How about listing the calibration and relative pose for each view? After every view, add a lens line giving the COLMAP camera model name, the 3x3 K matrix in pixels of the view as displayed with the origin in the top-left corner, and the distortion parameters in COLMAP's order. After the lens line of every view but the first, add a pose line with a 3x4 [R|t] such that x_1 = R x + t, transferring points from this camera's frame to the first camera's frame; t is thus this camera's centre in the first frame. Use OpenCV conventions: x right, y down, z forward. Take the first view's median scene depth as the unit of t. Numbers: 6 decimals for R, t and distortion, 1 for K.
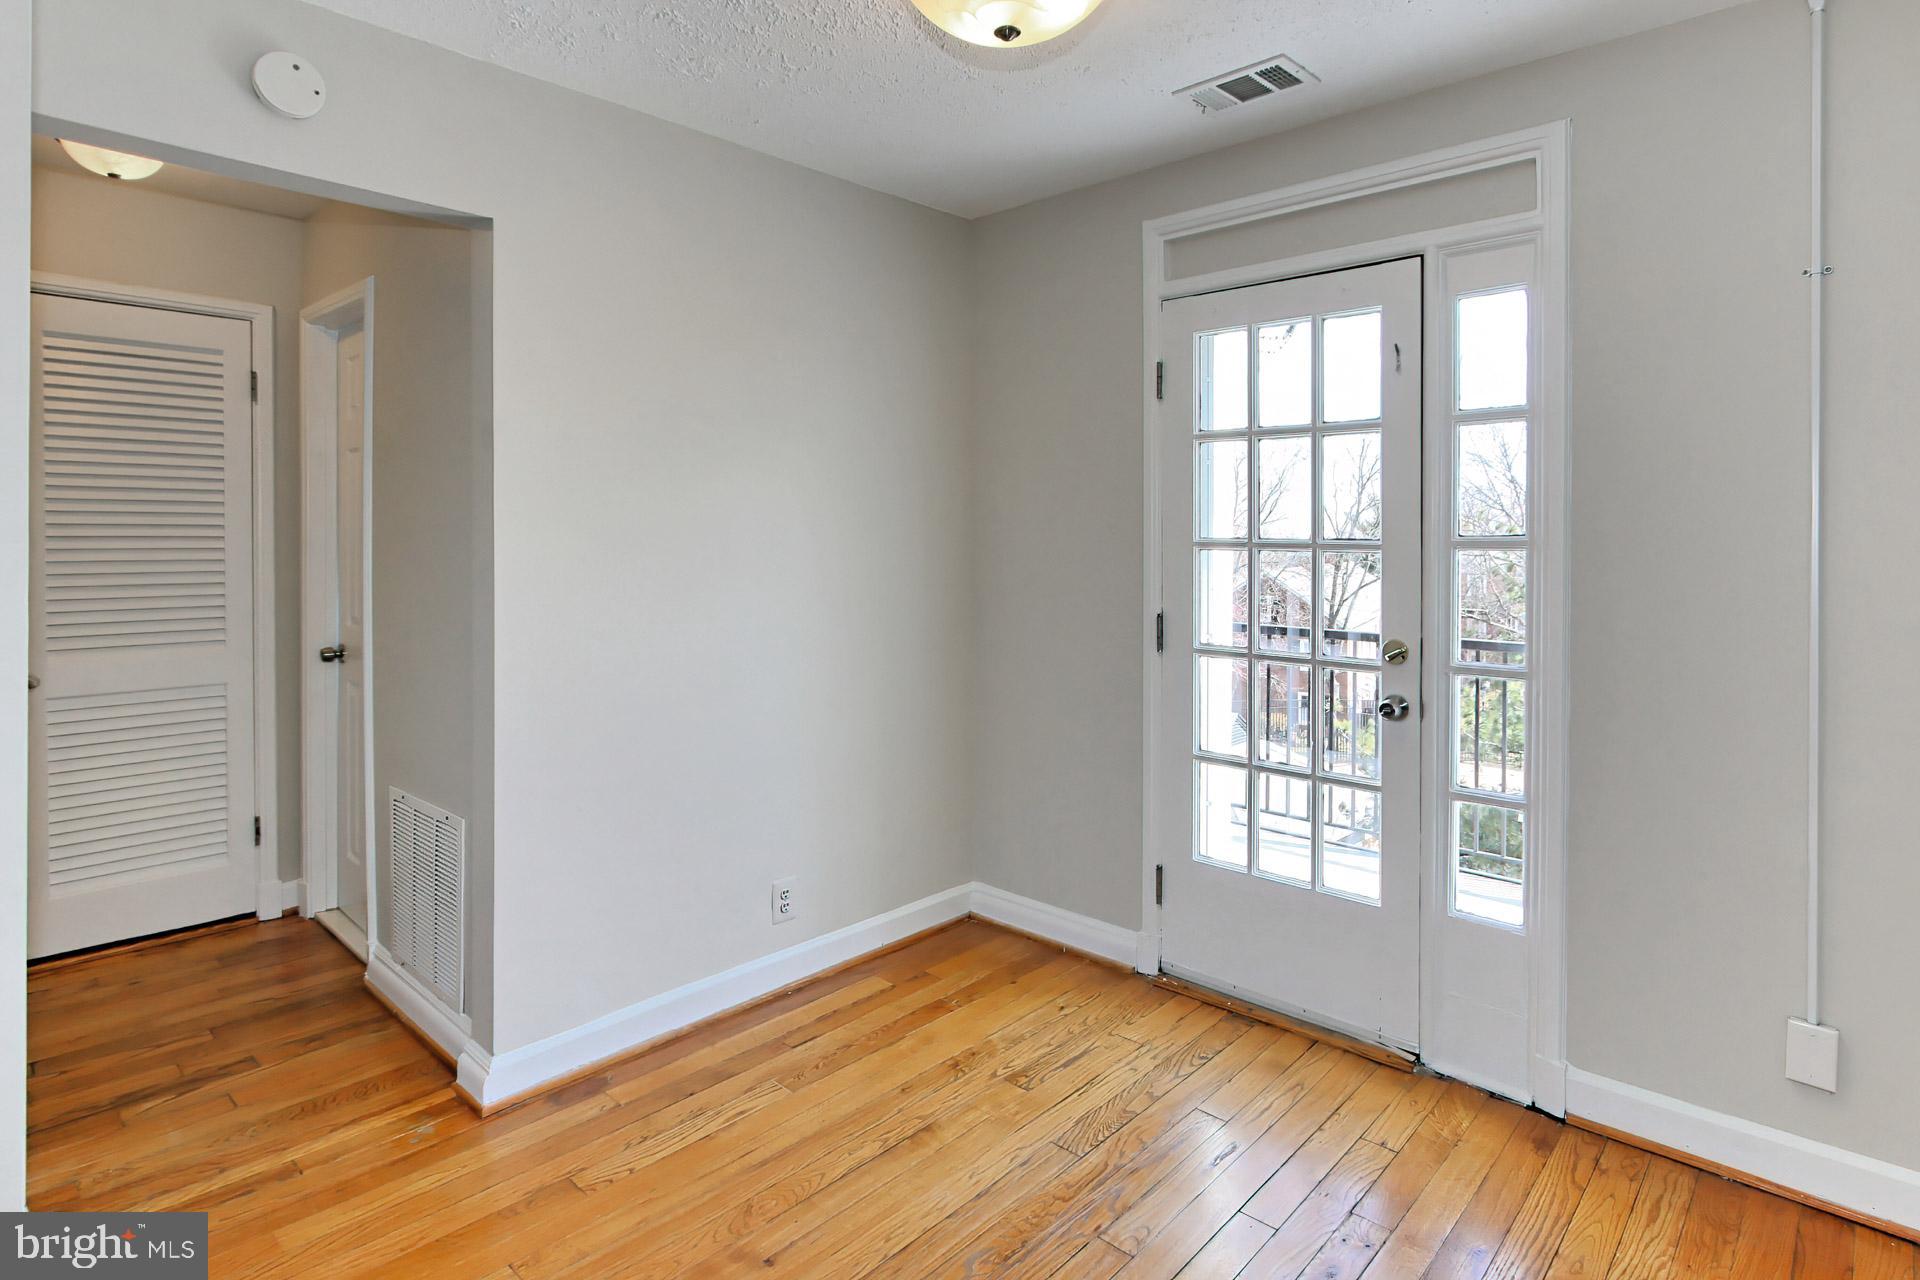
lens RADIAL K [[1004.8, 0, 962.4], [0, 1004.8, 546.2], [0, 0, 1]] dist [0.000598, 0.000424]
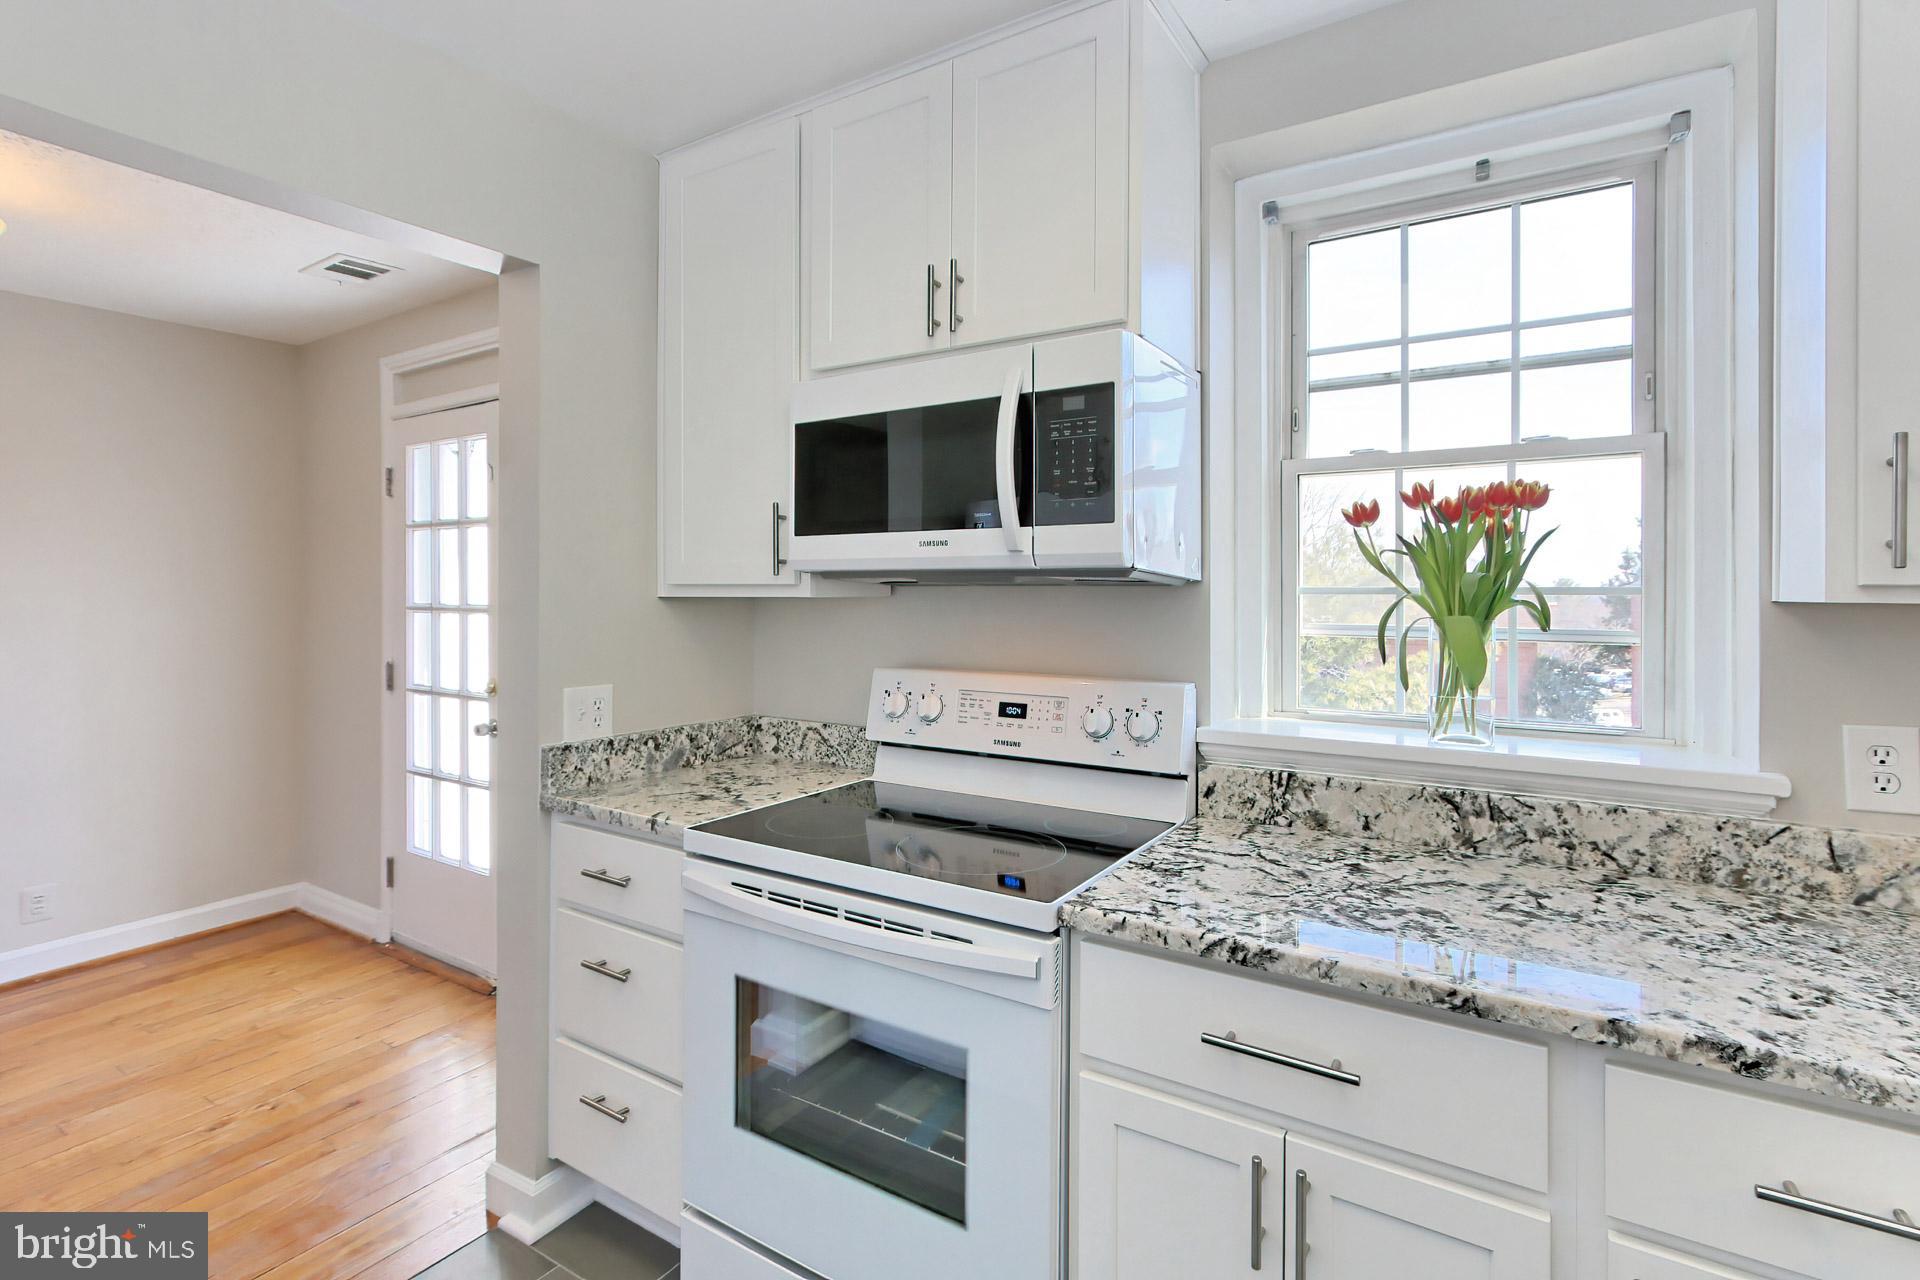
lens RADIAL K [[888.2, 0, 965.5], [0, 888.2, 592.9], [0, 0, 1]] dist [0.001710, 0.000241]
pose [[0.982187, -0.002307, 0.187894, 0.722494], [0.004284, 0.999940, -0.010116, -0.007023], [-0.187860, 0.010741, 0.982137, -0.268764]]
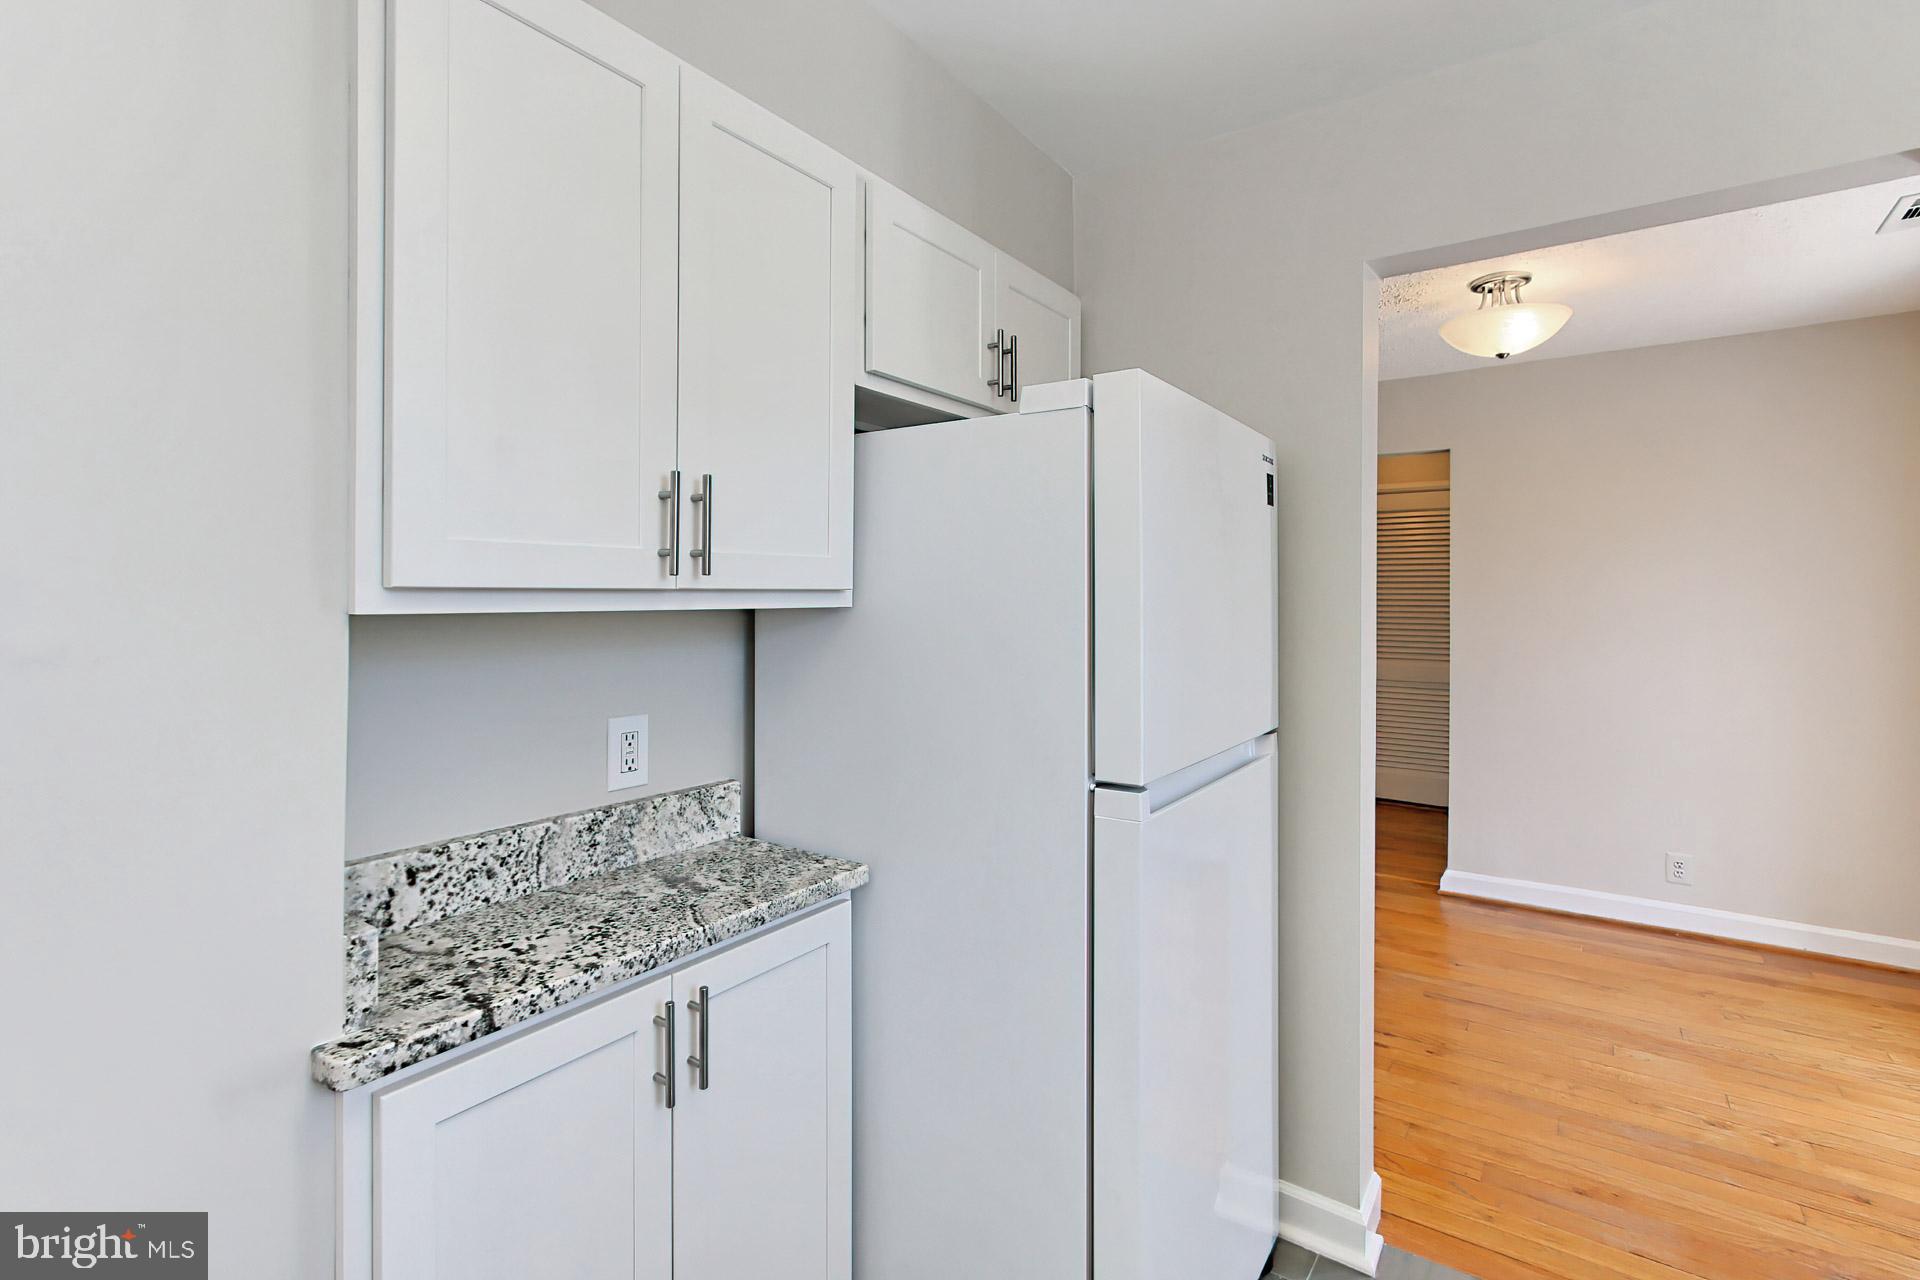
lens RADIAL K [[888.2, 0, 965.5], [0, 888.2, 592.9], [0, 0, 1]] dist [0.001710, 0.000241]
pose [[0.128518, -0.008427, -0.991671, 0.928184], [-0.009538, 0.999907, -0.009733, -0.010263], [0.991661, 0.010709, 0.128426, -0.147526]]
